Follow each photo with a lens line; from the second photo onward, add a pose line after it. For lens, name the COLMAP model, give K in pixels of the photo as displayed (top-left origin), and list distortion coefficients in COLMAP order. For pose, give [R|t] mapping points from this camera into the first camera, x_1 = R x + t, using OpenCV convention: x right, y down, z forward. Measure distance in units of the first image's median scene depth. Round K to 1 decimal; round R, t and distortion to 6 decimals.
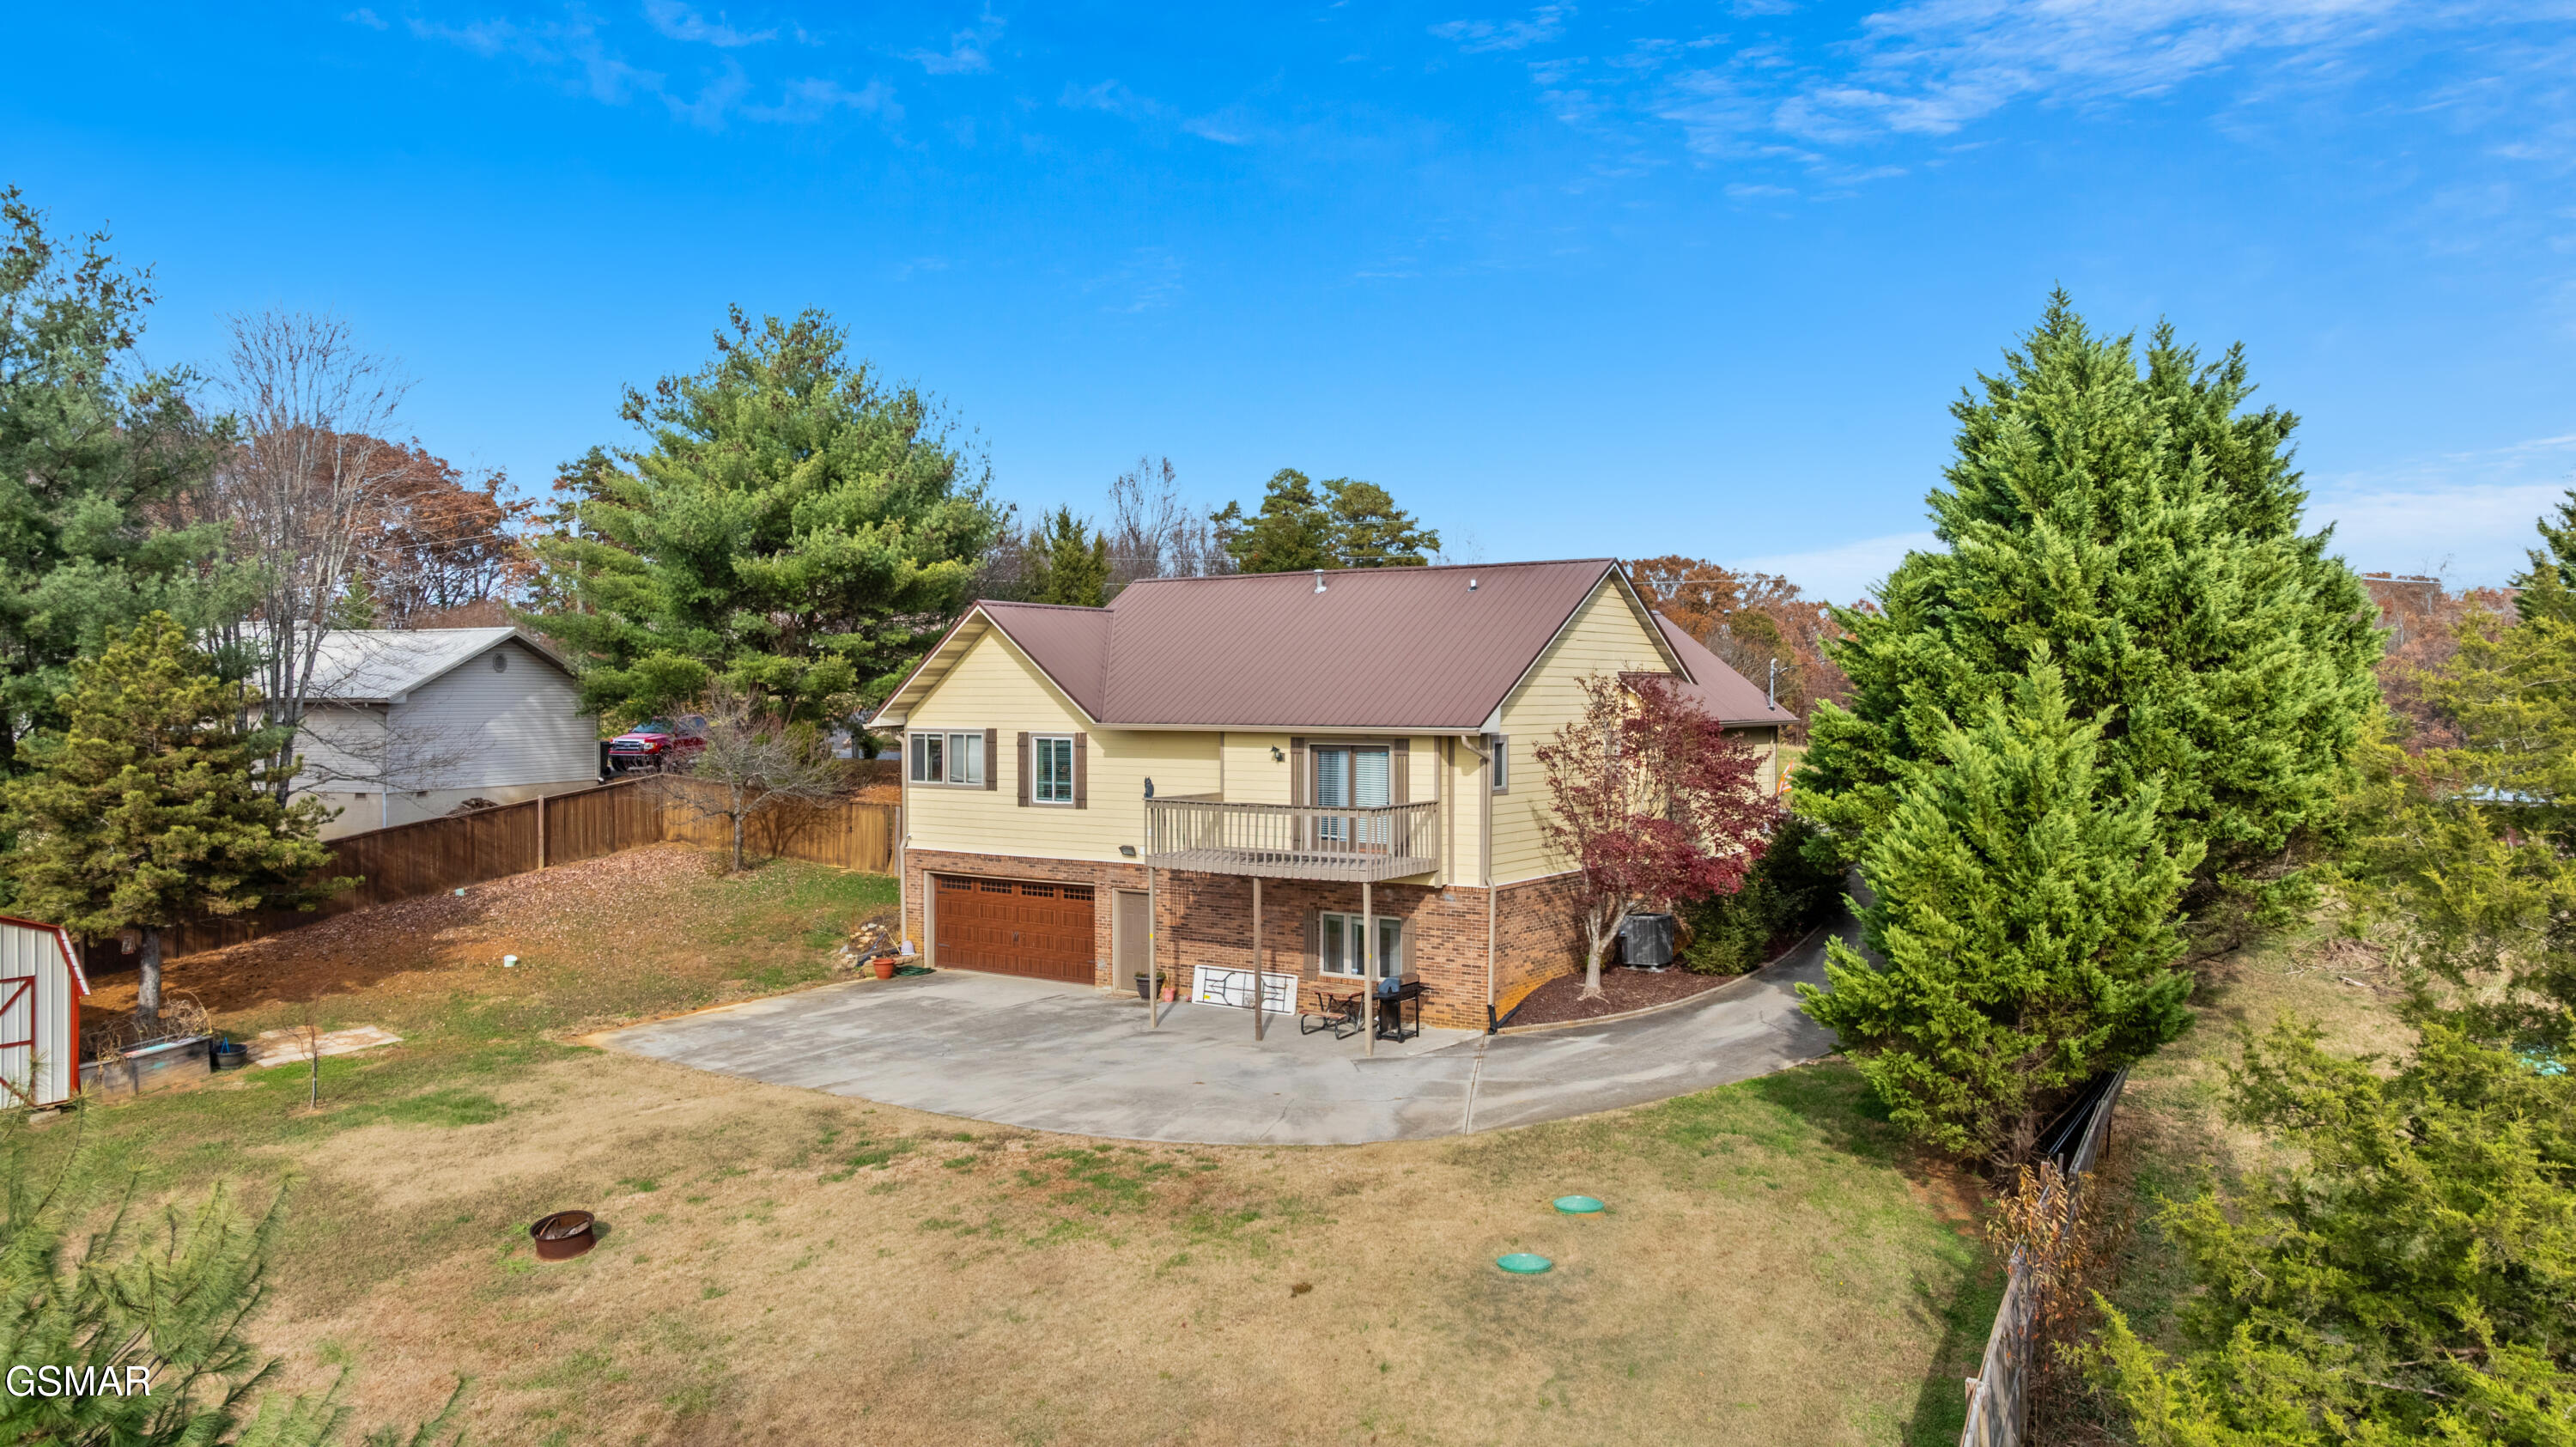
lens RADIAL K [[1805.6, 0, 1288.0], [0, 1805.6, 723.5], [0, 0, 1]] dist [-0.026966, 0.005460]
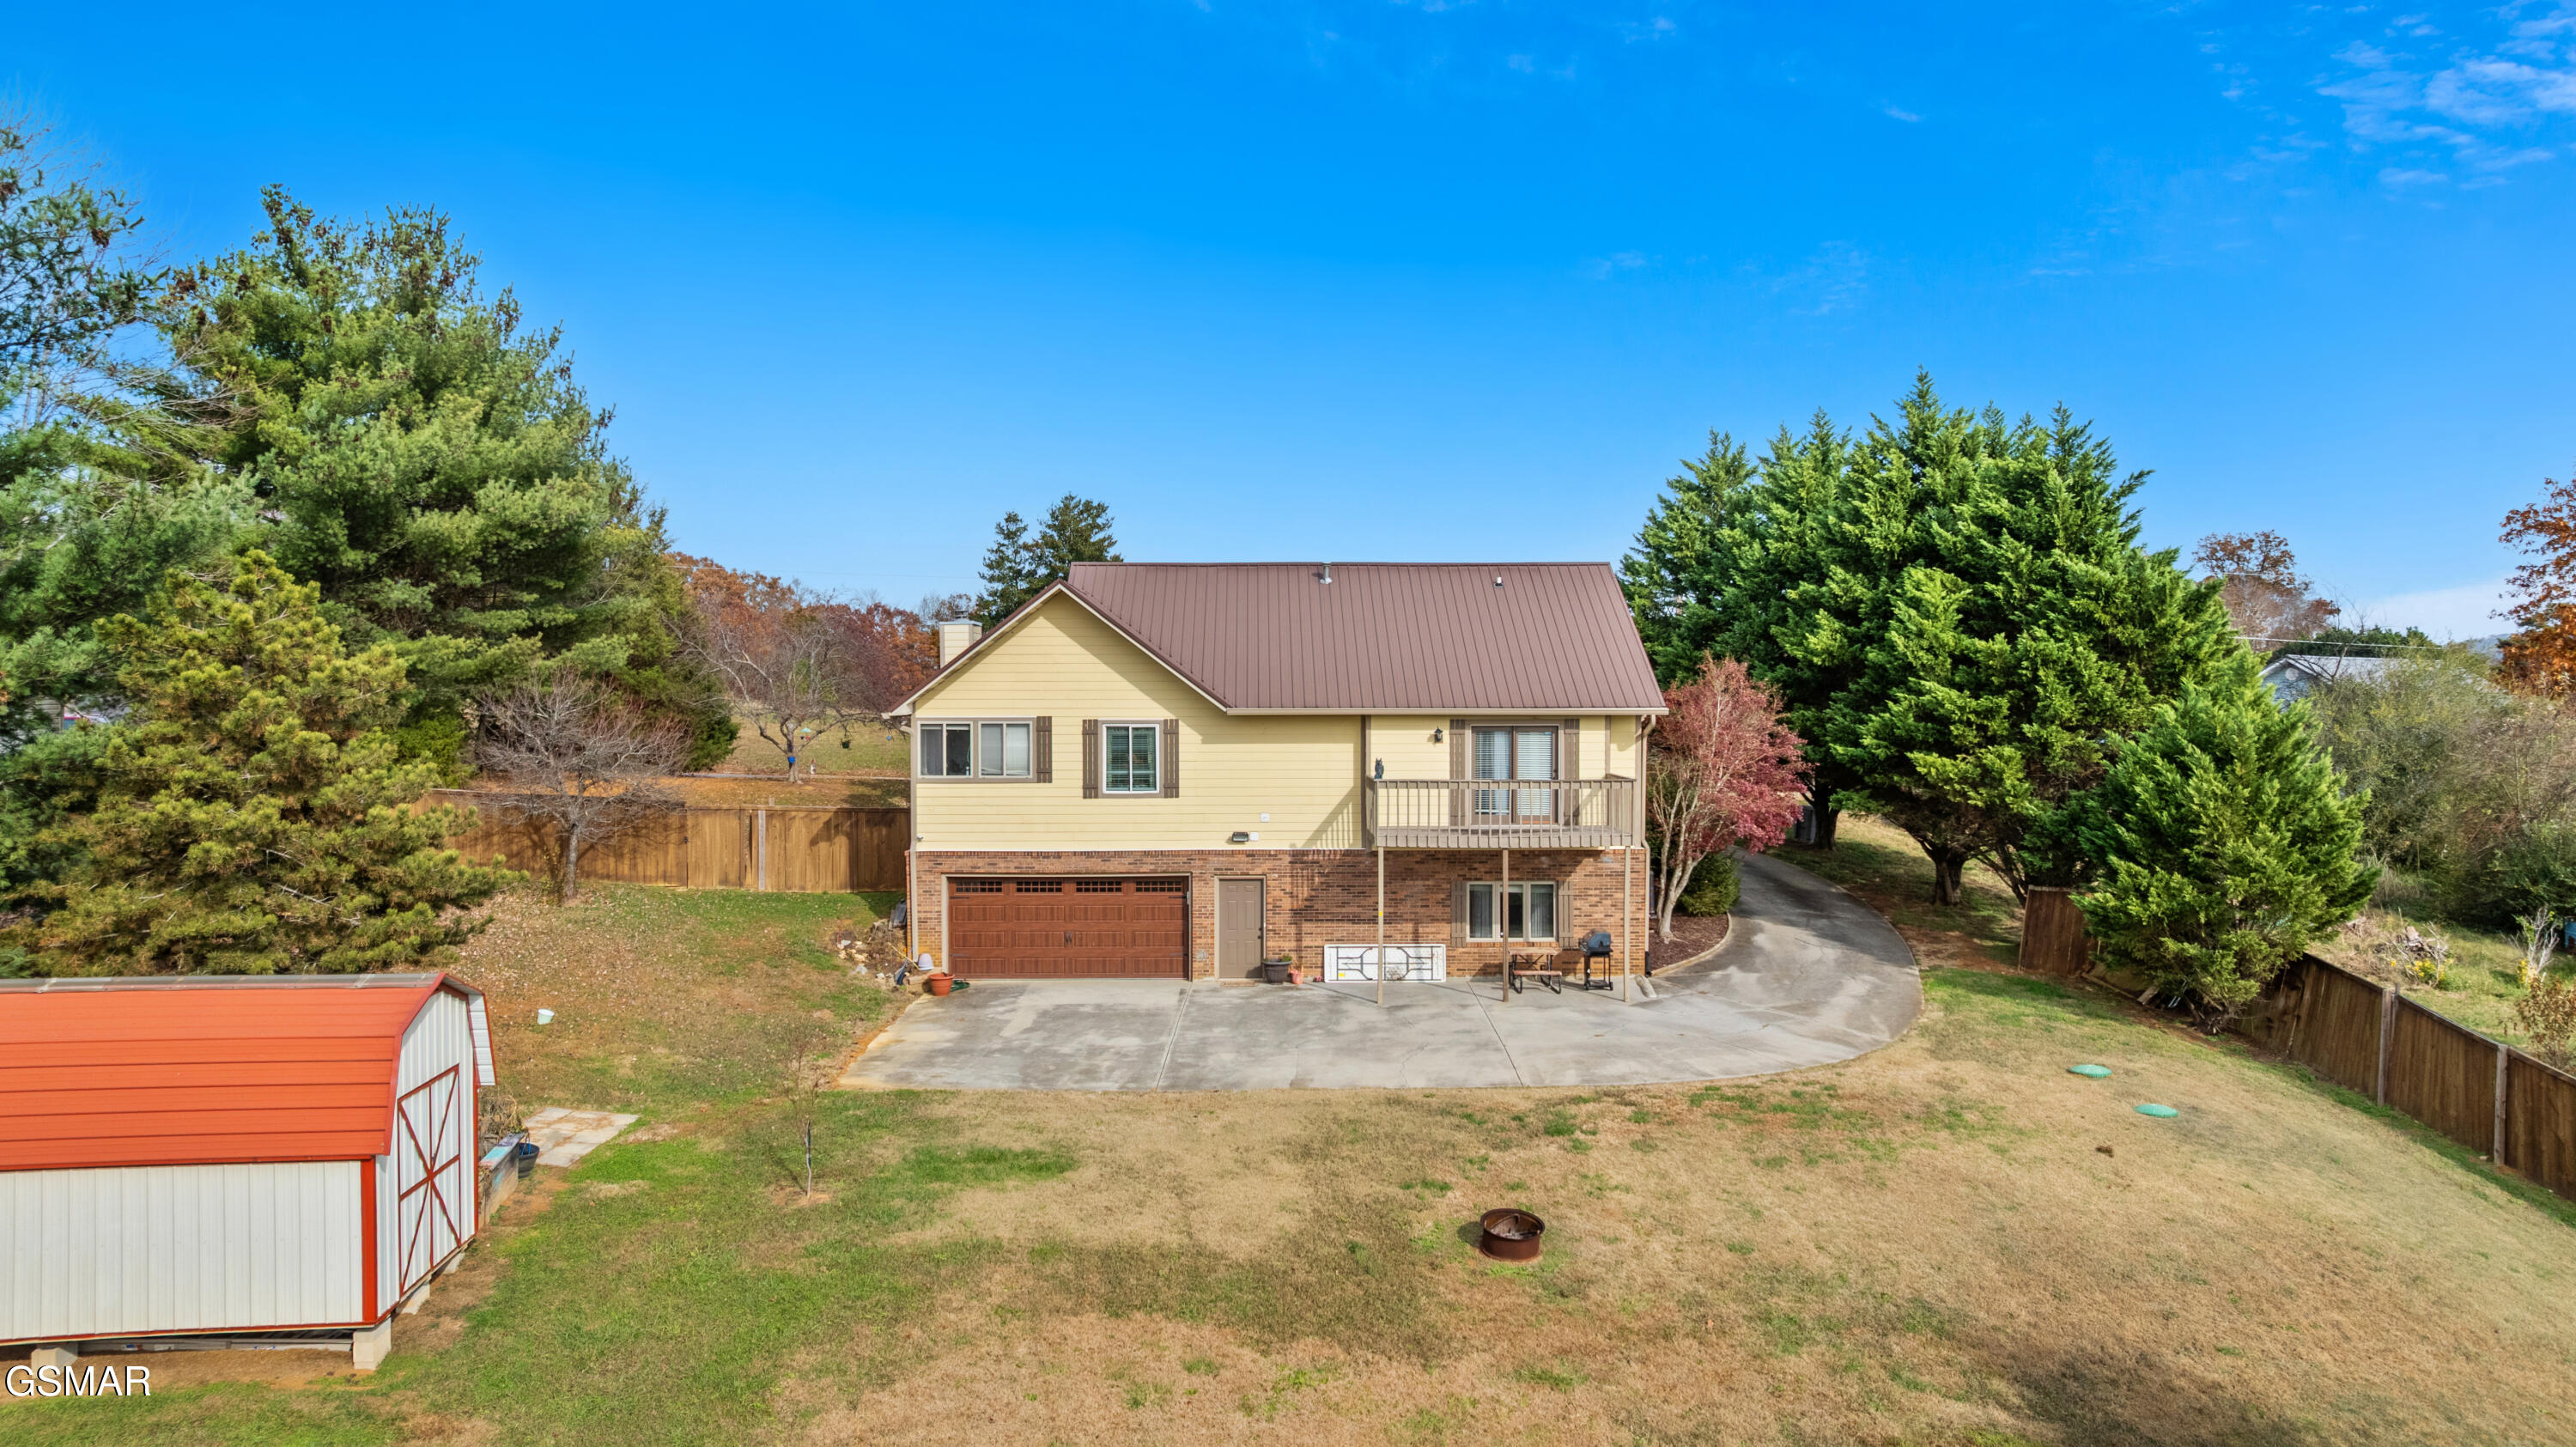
lens RADIAL K [[1805.6, 0, 1288.0], [0, 1805.6, 723.5], [0, 0, 1]] dist [-0.026966, 0.005460]
pose [[0.820175, -0.009921, 0.572027, -0.645105], [0.011293, 0.999936, 0.001151, 0.007344], [-0.572001, 0.005516, 0.820234, 0.174314]]
